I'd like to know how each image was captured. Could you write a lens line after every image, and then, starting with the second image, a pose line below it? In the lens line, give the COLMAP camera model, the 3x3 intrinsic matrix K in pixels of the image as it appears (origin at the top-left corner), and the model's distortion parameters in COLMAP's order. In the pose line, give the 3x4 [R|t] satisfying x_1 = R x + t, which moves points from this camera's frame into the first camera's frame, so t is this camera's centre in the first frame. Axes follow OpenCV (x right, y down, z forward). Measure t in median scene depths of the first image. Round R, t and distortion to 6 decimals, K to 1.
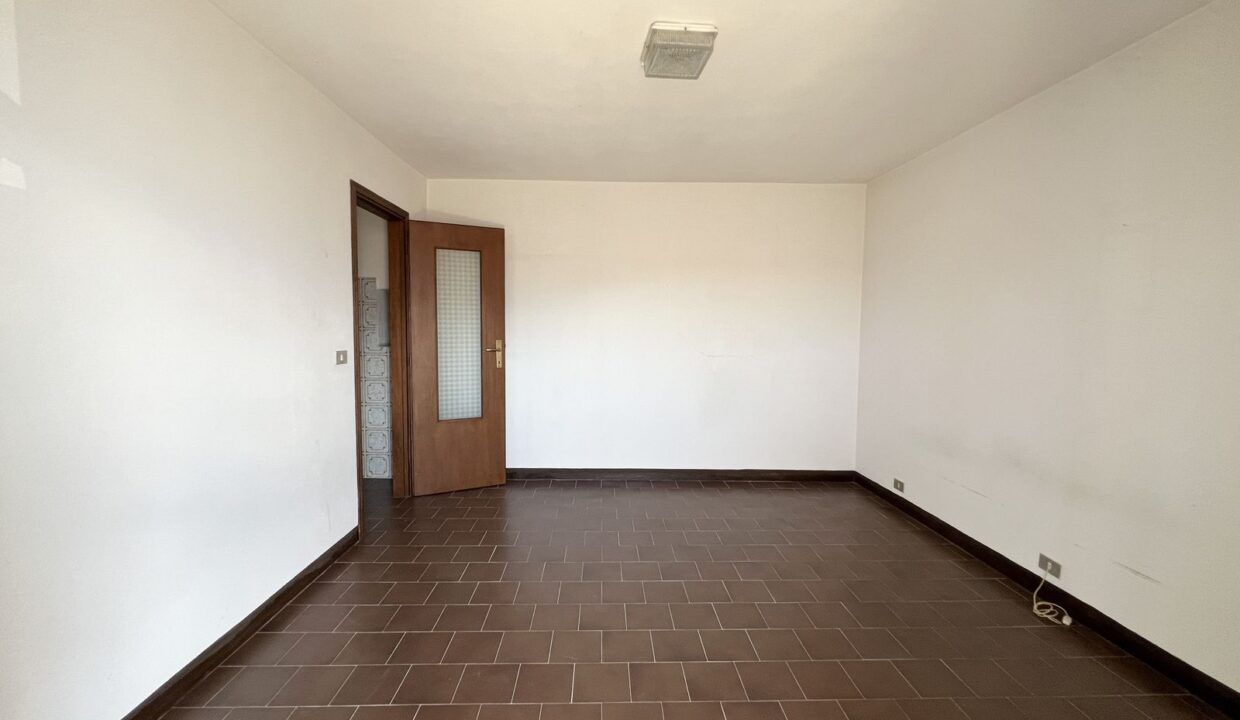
lens RADIAL K [[499.3, 0, 625.0], [0, 499.3, 360.1], [0, 0, 1]] dist [-0.002742, 0.000595]
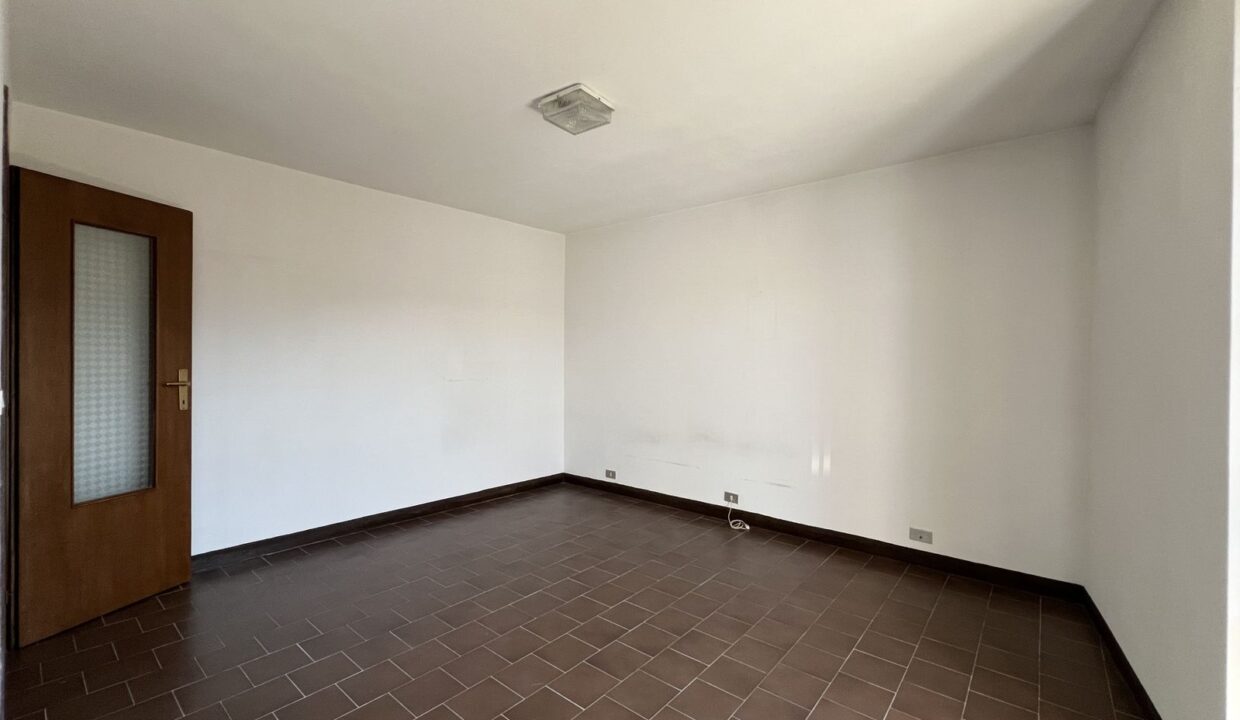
lens RADIAL K [[499.3, 0, 628.1], [0, 499.3, 358.3], [0, 0, 1]] dist [-0.002742, 0.000595]
pose [[0.676614, -0.011616, 0.736247, -0.352812], [0.057011, 0.997700, -0.036653, 0.004852], [-0.734128, 0.066774, 0.675720, 0.086109]]
